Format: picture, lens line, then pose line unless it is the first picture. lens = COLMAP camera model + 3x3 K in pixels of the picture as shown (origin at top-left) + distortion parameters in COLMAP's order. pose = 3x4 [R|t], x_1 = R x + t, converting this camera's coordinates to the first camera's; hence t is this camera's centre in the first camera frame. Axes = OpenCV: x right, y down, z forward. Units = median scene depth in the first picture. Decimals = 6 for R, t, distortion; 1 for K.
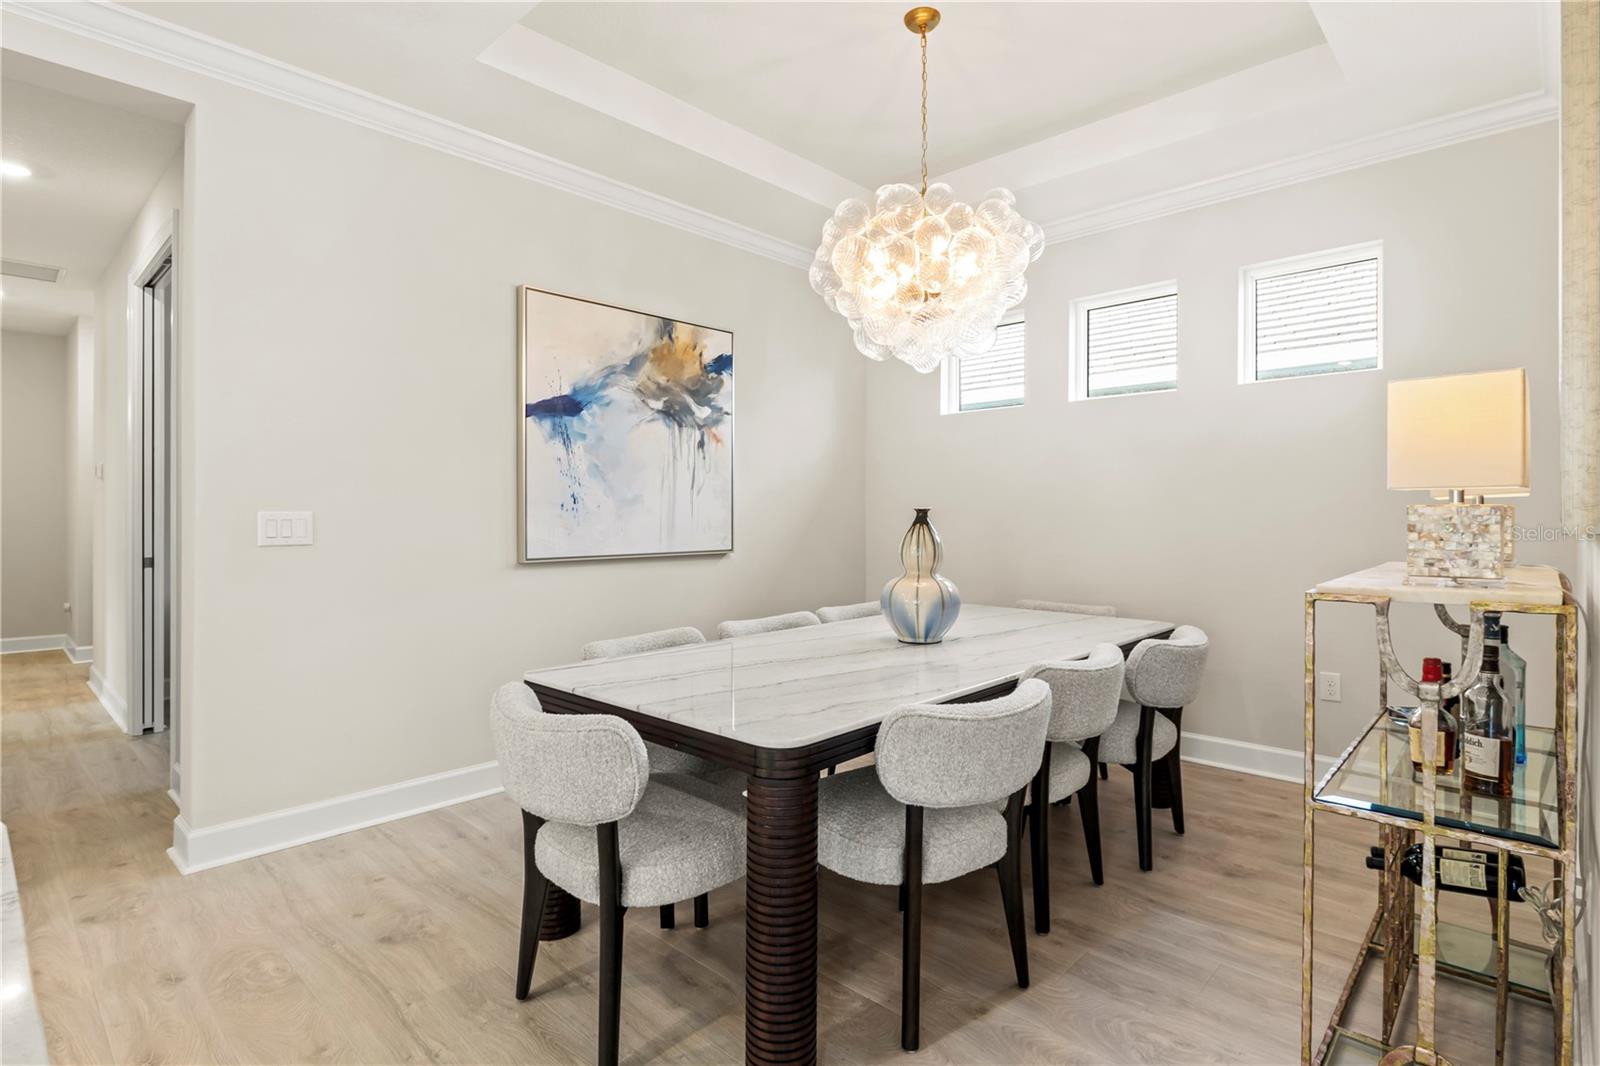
lens RADIAL K [[789.3, 0, 833.6], [0, 789.3, 521.4], [0, 0, 1]] dist [-0.005370, 0.000015]
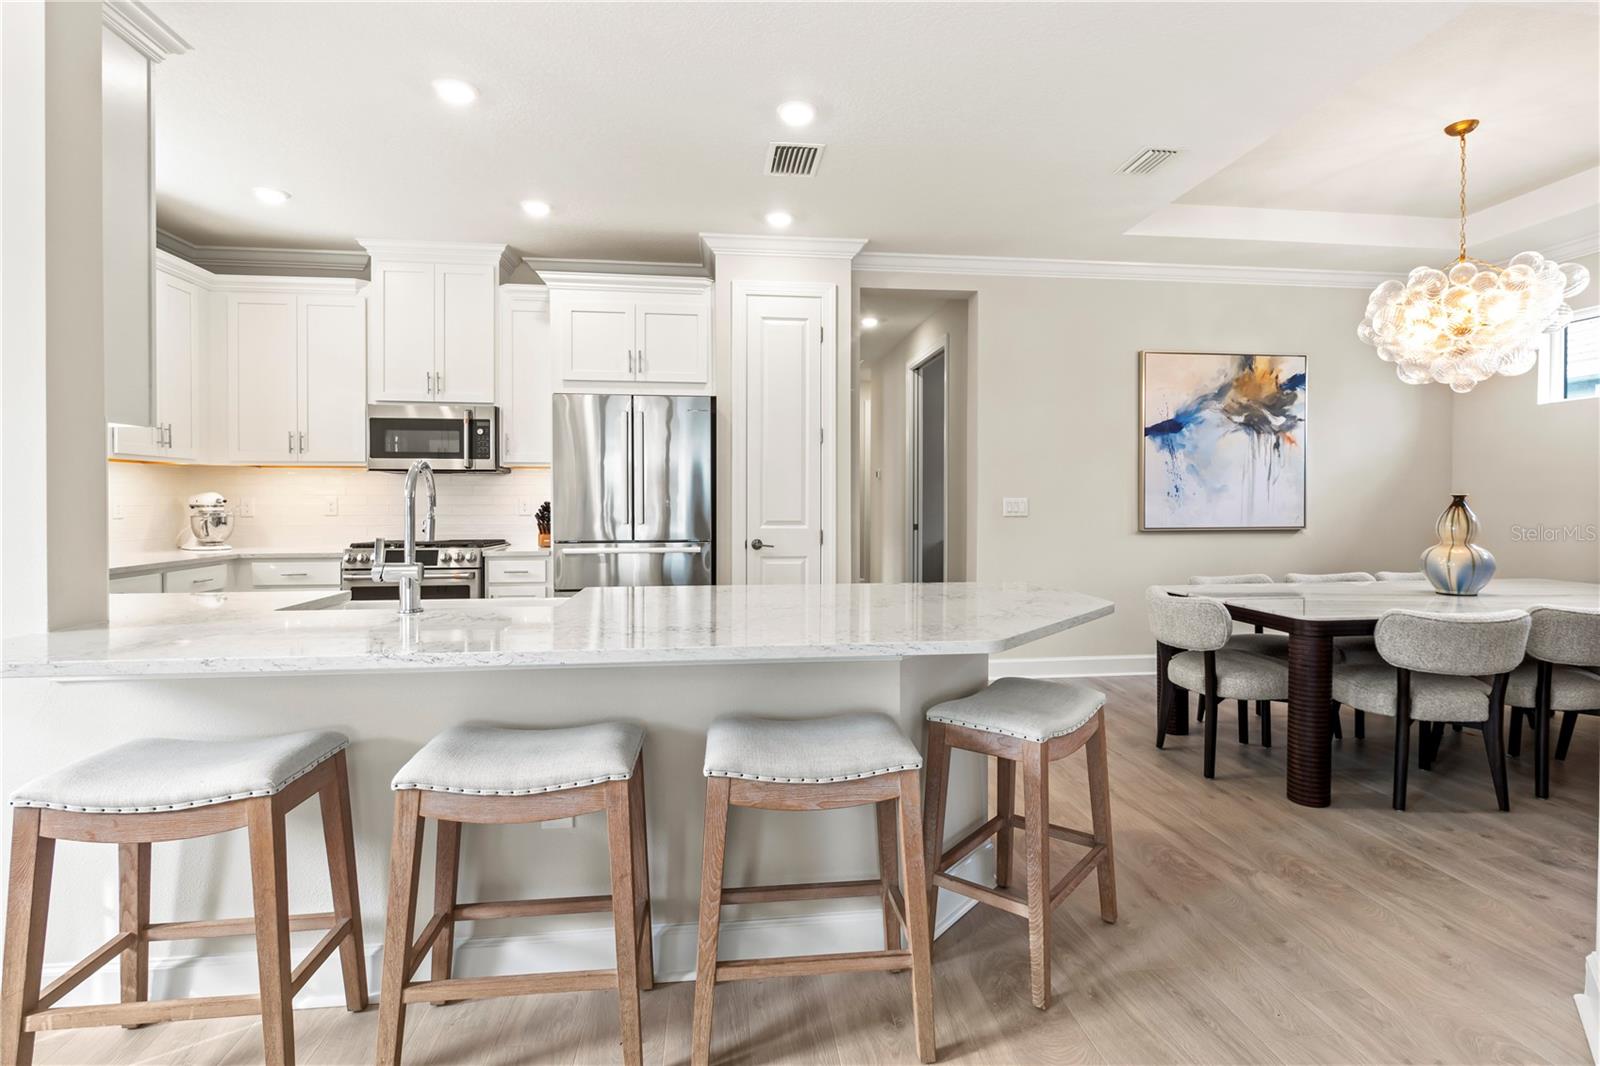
lens RADIAL K [[789.3, 0, 801.9], [0, 789.3, 507.4], [0, 0, 1]] dist [-0.005370, 0.000015]
pose [[0.746212, 0.005449, -0.665686, 0.135910], [-0.002918, 0.999984, 0.004914, 0.001304], [0.665702, -0.001725, 0.746216, -0.592554]]
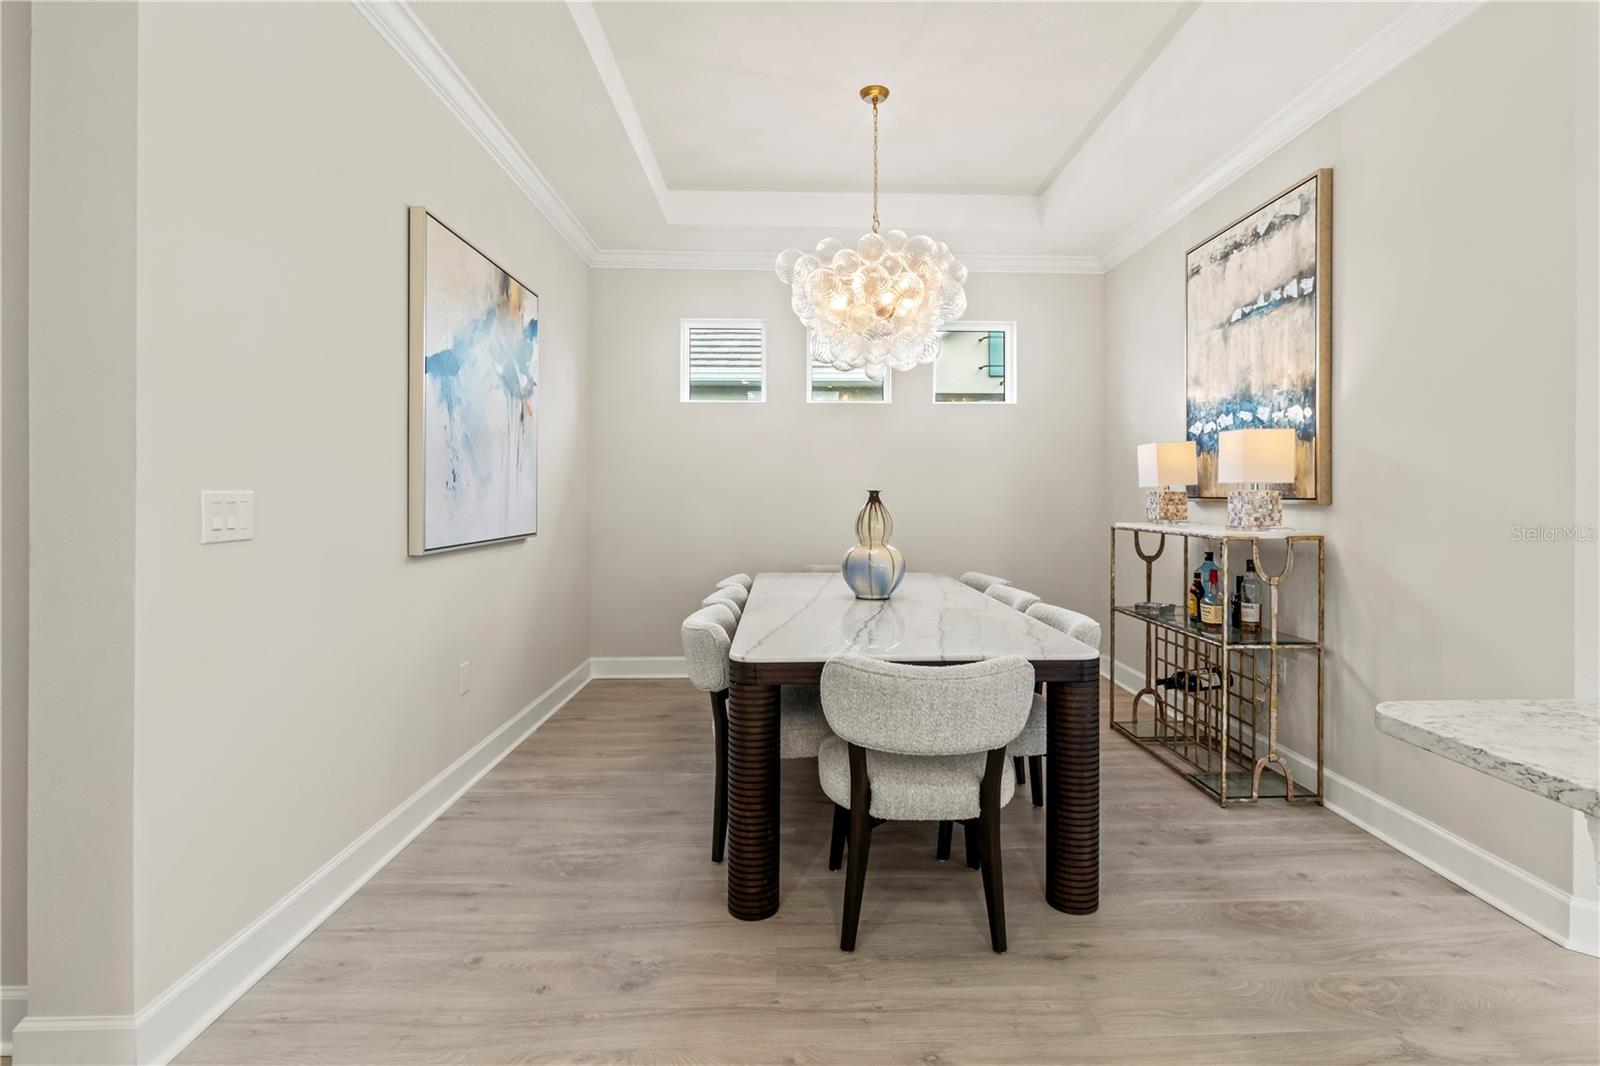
lens RADIAL K [[789.3, 0, 805.1], [0, 789.3, 499.3], [0, 0, 1]] dist [-0.005370, 0.000015]
pose [[0.716055, -0.003214, 0.698037, -0.665999], [0.004705, 0.999989, -0.000222, -0.001978], [-0.698028, 0.003443, 0.716062, 0.155276]]
